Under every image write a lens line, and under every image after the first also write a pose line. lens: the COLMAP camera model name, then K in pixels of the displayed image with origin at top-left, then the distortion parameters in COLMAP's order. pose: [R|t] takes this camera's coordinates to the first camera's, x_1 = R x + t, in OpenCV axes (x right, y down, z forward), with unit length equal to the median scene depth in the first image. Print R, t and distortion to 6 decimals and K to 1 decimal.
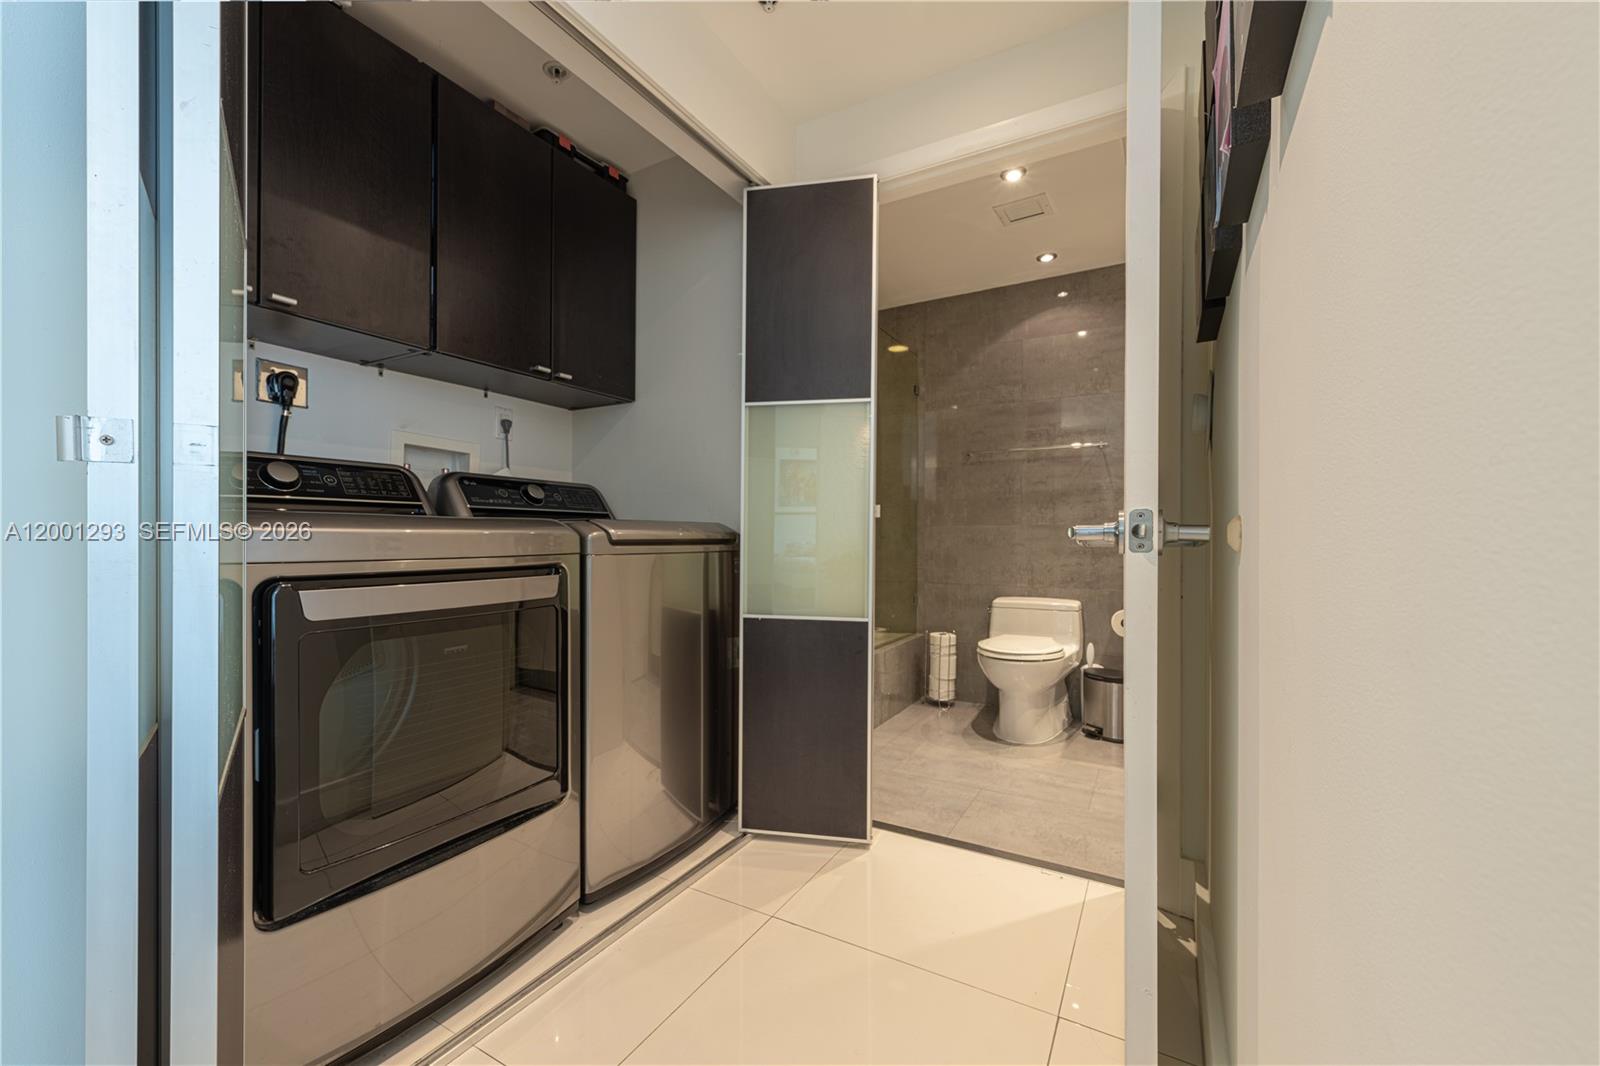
lens RADIAL K [[634.1, 0, 812.2], [0, 634.1, 537.5], [0, 0, 1]] dist [-0.000712, -0.000103]
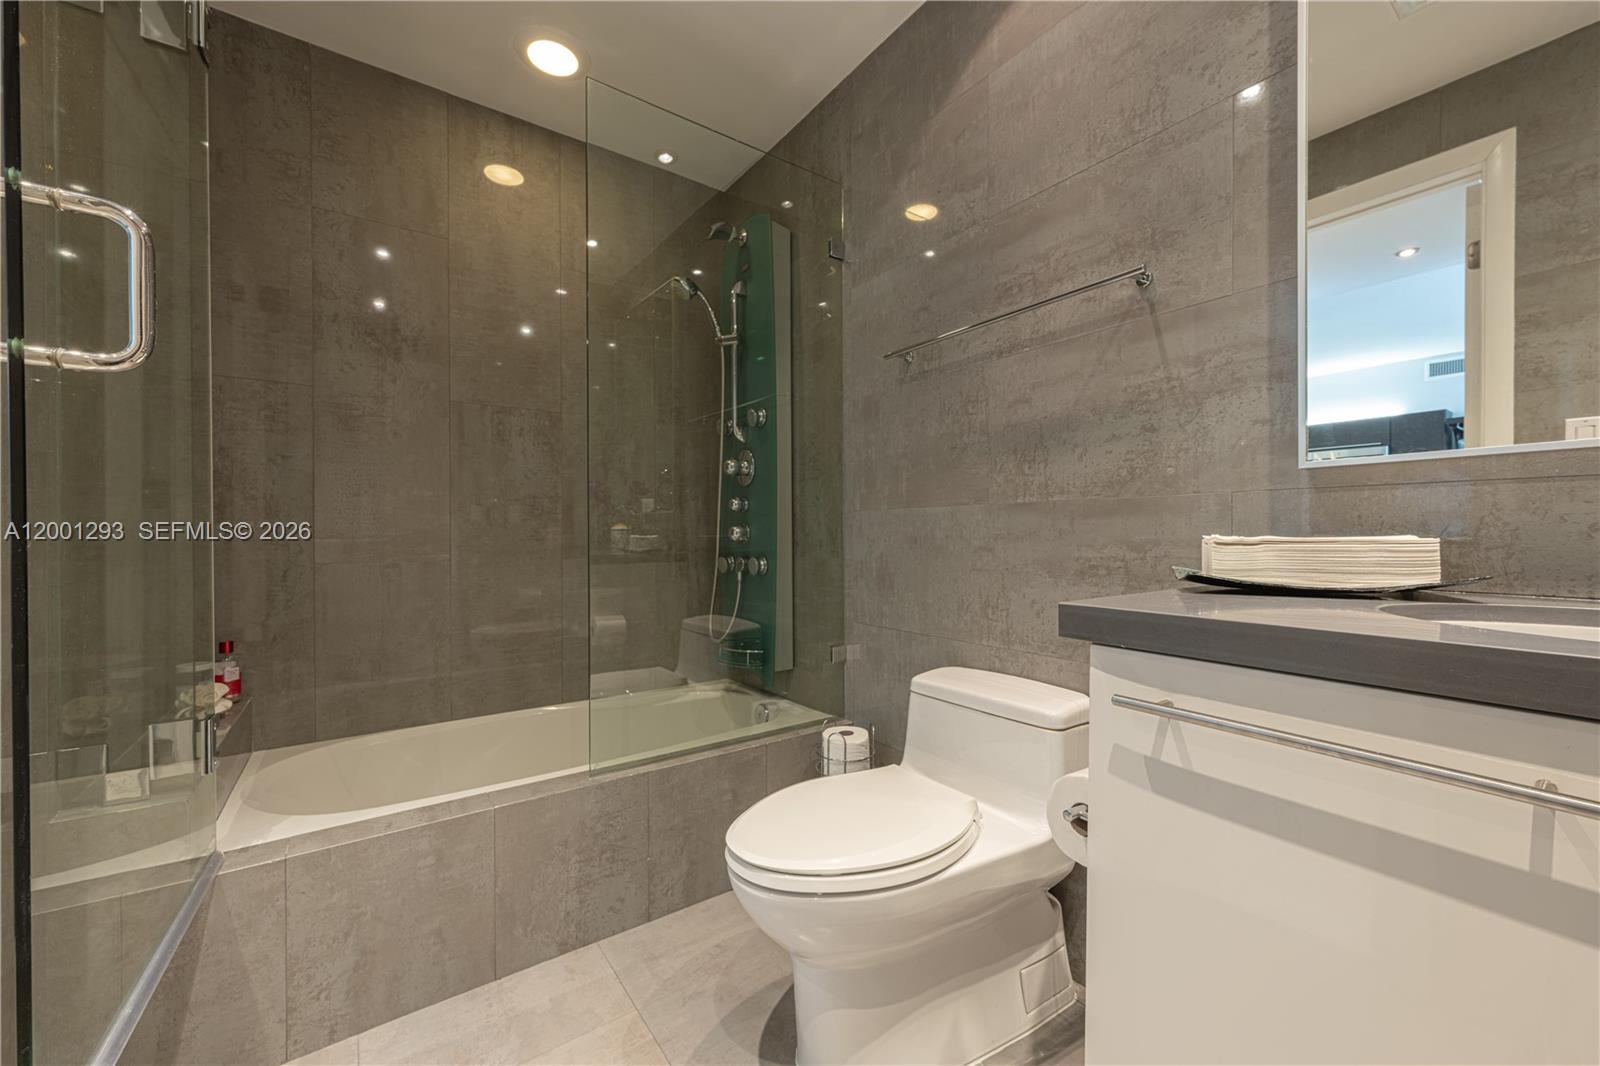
lens RADIAL K [[717.4, 0, 790.1], [0, 717.4, 532.9], [0, 0, 1]] dist [-0.002433, 0.000784]
pose [[0.929376, -0.004237, -0.369111, 0.385943], [0.002222, 0.999980, -0.005884, 0.002111], [0.369128, 0.004648, 0.929367, 0.499027]]
